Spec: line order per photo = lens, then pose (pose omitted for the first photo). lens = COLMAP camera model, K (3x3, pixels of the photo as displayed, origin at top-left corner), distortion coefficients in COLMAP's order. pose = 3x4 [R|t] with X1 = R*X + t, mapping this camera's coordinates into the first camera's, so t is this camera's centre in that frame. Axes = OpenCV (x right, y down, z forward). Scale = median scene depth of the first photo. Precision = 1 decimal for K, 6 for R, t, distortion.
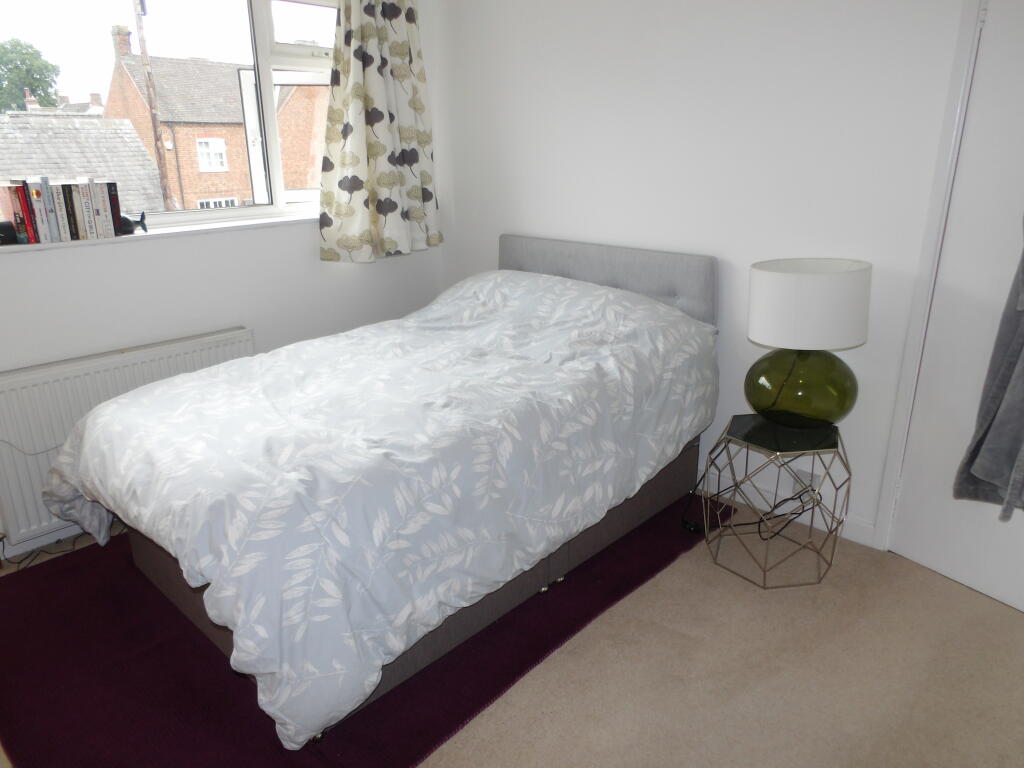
lens RADIAL K [[733.2, 0, 511.2], [0, 733.2, 383.7], [0, 0, 1]] dist [-0.002771, 0.005217]
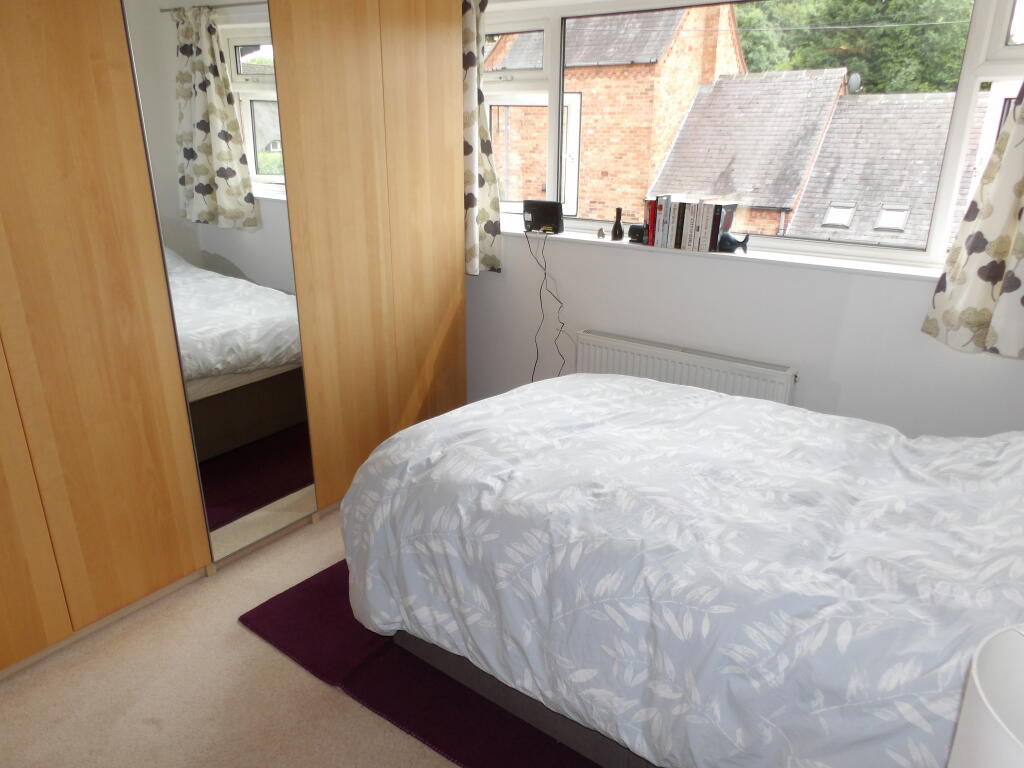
lens RADIAL K [[733.2, 0, 510.4], [0, 733.2, 383.3], [0, 0, 1]] dist [-0.002771, 0.005217]
pose [[0.080929, 0.339254, -0.937207, 0.581953], [-0.316498, 0.900373, 0.298591, -0.273963], [0.945134, 0.272460, 0.180240, 0.601806]]
